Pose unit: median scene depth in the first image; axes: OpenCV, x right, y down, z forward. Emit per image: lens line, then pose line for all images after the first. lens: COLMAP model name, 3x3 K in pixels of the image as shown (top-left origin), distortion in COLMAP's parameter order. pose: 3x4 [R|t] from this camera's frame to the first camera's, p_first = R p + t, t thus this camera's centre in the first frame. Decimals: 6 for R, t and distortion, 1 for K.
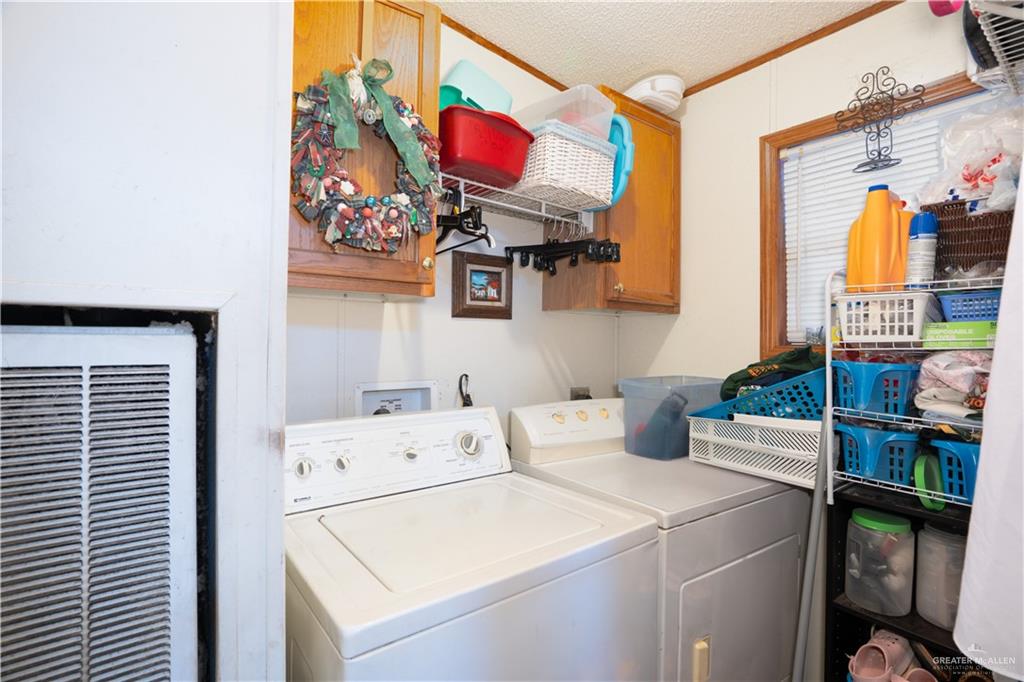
lens RADIAL K [[489.0, 0, 510.2], [0, 489.0, 343.6], [0, 0, 1]] dist [-0.019761, 0.000105]
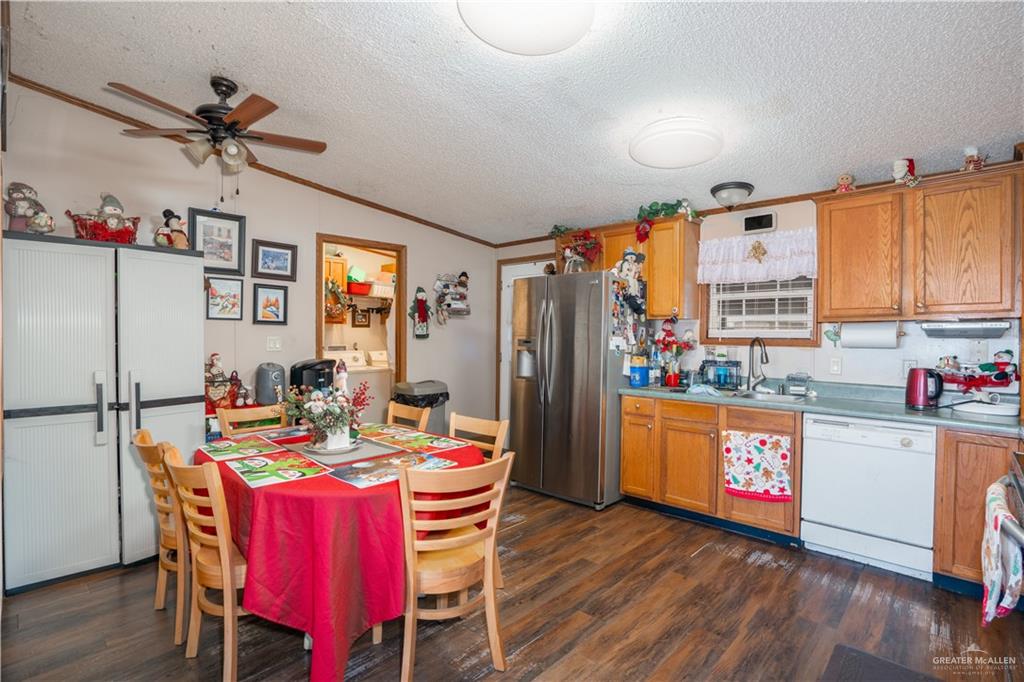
lens RADIAL K [[489.0, 0, 513.2], [0, 489.0, 339.7], [0, 0, 1]] dist [-0.019761, 0.000105]
pose [[0.987499, -0.005536, 0.157530, 0.583366], [0.003826, 0.999930, 0.011158, 0.003438], [-0.157581, -0.010416, 0.987451, -3.289827]]
